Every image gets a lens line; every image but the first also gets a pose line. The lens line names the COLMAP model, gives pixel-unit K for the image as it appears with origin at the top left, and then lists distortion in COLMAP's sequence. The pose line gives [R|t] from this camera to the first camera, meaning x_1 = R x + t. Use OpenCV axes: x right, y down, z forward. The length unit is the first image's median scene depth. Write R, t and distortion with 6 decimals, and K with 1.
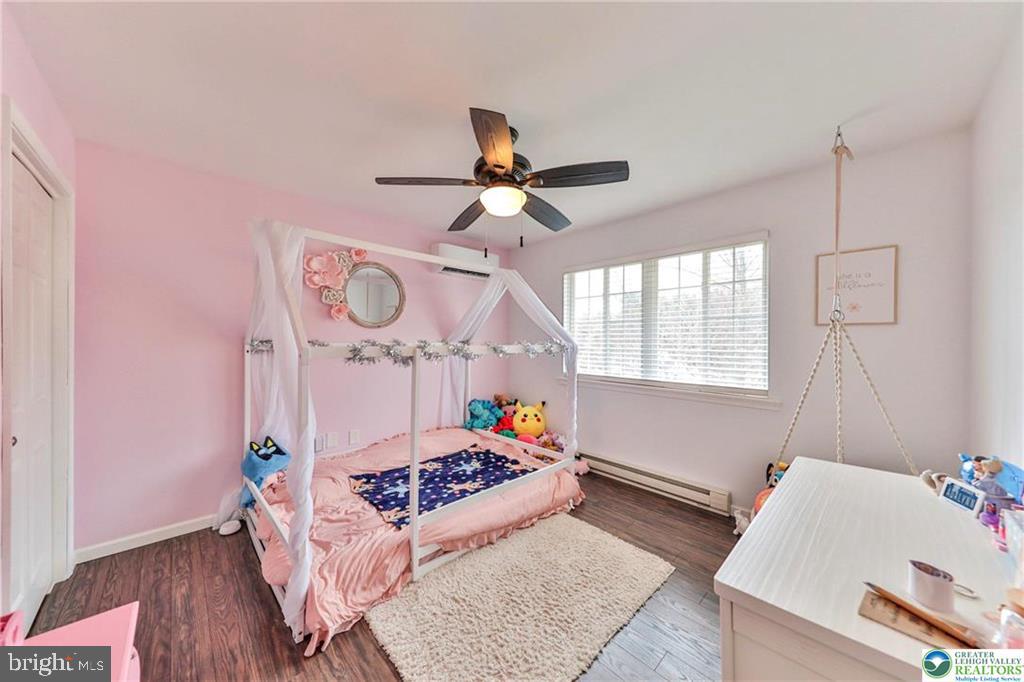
lens RADIAL K [[341.0, 0, 510.8], [0, 341.0, 342.6], [0, 0, 1]] dist [0.000346, -0.000068]
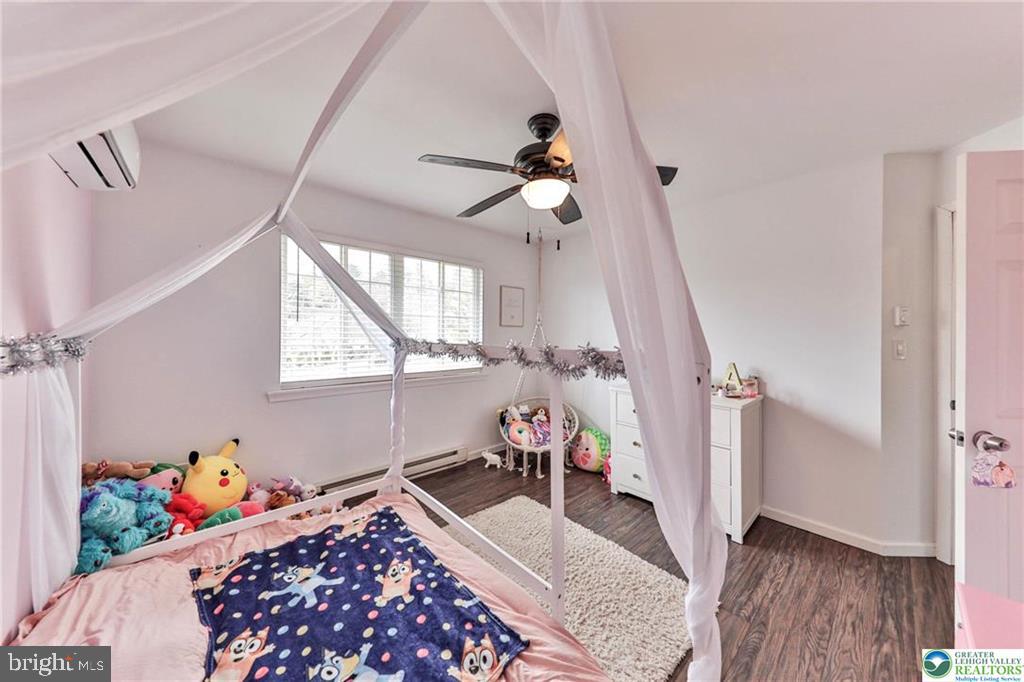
lens RADIAL K [[338.8, 0, 514.0], [0, 338.8, 333.3], [0, 0, 1]] dist [-0.007100, -0.000111]
pose [[0.031302, -0.008602, 0.999473, -0.652018], [-0.001211, 0.999962, 0.008644, -0.021607], [-0.999509, -0.001481, 0.031290, 0.699659]]
